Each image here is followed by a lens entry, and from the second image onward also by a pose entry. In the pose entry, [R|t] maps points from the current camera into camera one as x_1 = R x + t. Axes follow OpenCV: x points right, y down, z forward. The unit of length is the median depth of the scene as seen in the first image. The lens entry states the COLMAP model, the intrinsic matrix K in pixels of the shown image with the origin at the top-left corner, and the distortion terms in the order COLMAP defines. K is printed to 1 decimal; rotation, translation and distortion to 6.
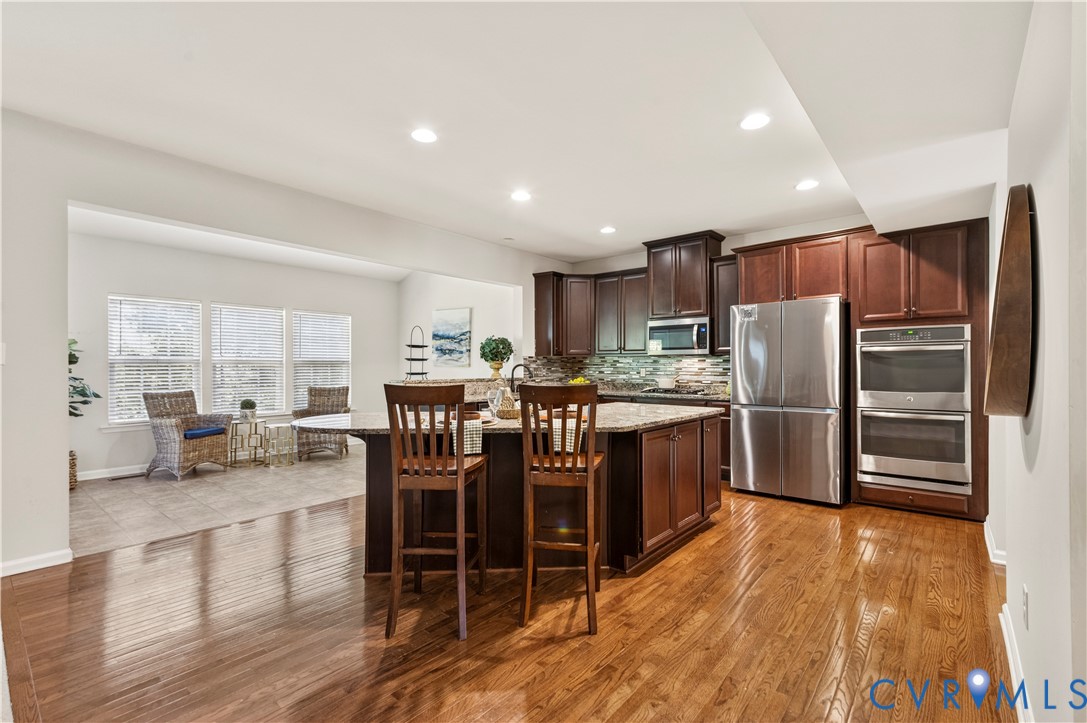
lens RADIAL K [[487.5, 0, 543.5], [0, 487.5, 361.5], [0, 0, 1]] dist [0.010415, 0.000138]
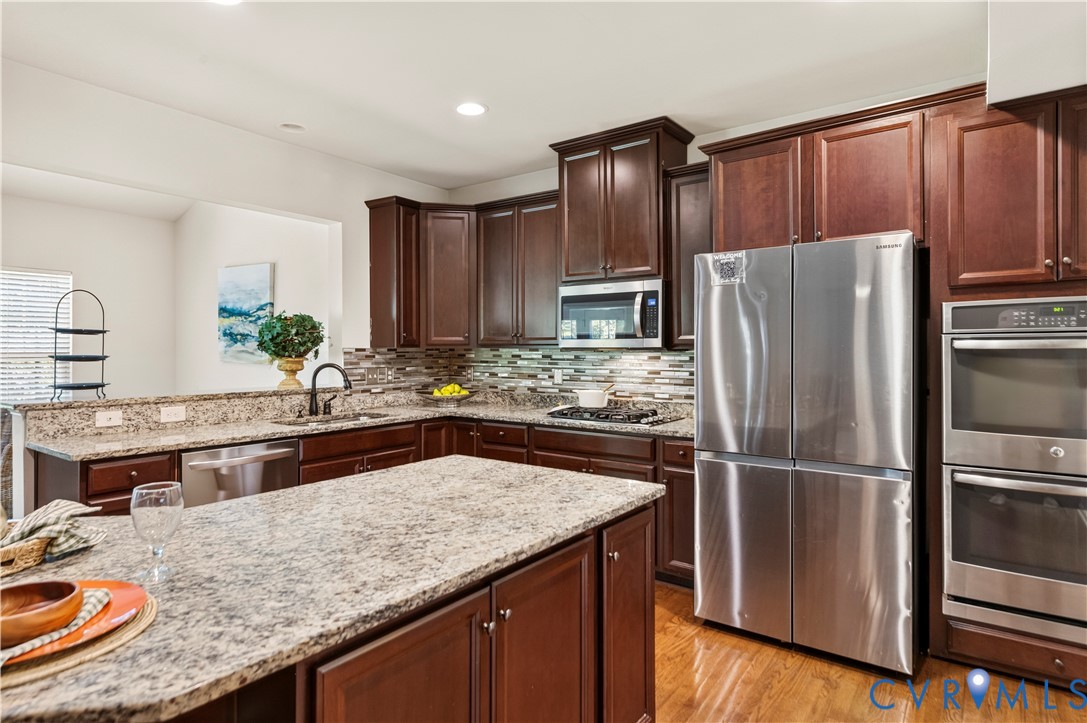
lens RADIAL K [[605.1, 0, 550.0], [0, 605.1, 346.9], [0, 0, 1]] dist [0.008024, 0.000574]
pose [[0.996763, 0.001587, 0.080386, 0.154279], [-0.002047, 0.999982, 0.005644, -0.018633], [-0.080375, -0.005790, 0.996748, 0.326546]]
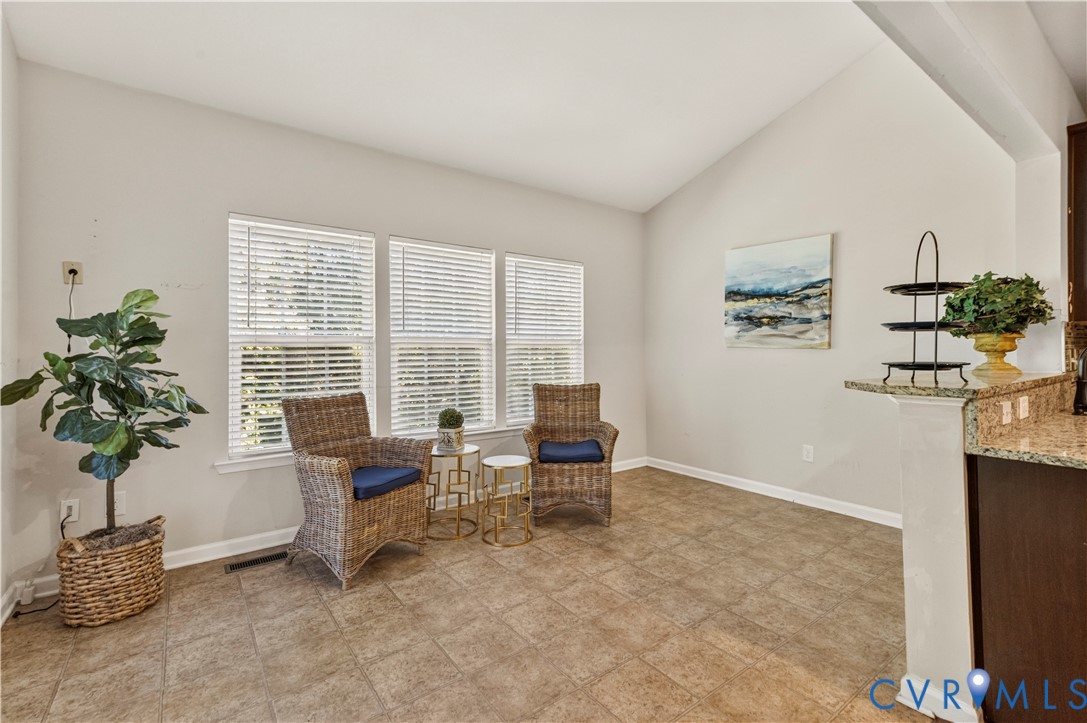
lens RADIAL K [[492.4, 0, 541.8], [0, 492.4, 348.1], [0, 0, 1]] dist [0.009978, 0.000338]
pose [[0.972280, -0.003654, -0.233792, -0.414264], [0.005054, 0.999973, 0.005389, 0.007765], [0.233766, -0.006421, 0.972272, 0.540842]]
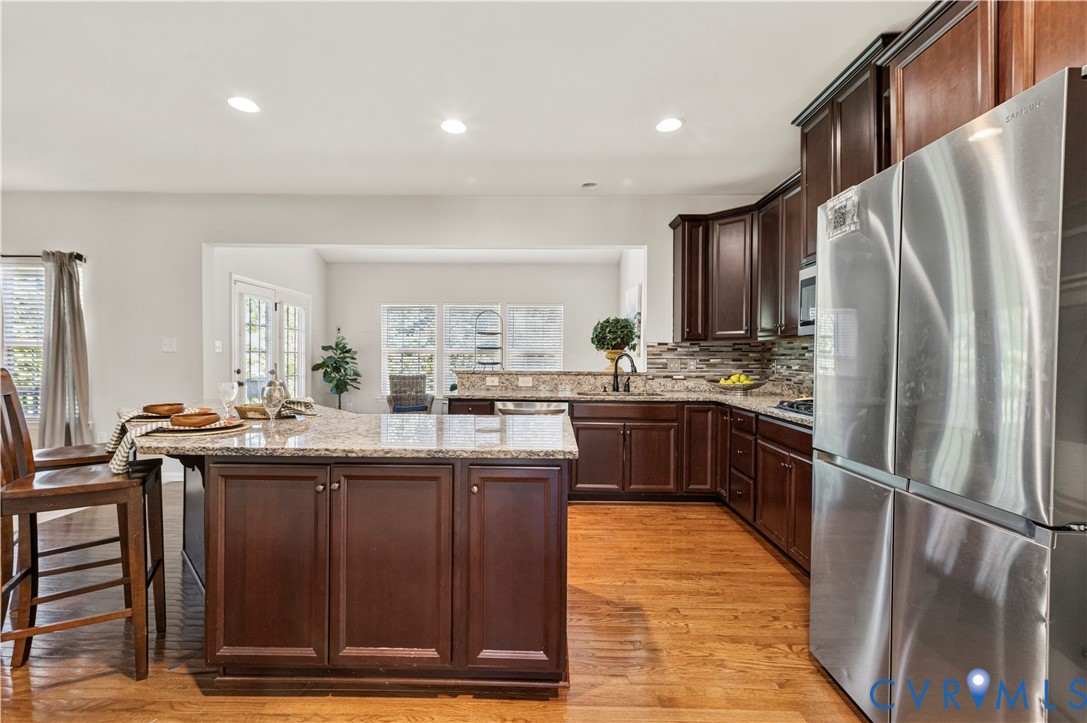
lens RADIAL K [[491.1, 0, 544.8], [0, 491.1, 354.4], [0, 0, 1]] dist [0.002836, -0.000001]
pose [[0.628827, -0.001198, -0.777544, 0.476489], [0.000896, 0.999999, -0.000816, 0.008009], [0.777545, -0.000184, 0.628828, 0.478822]]
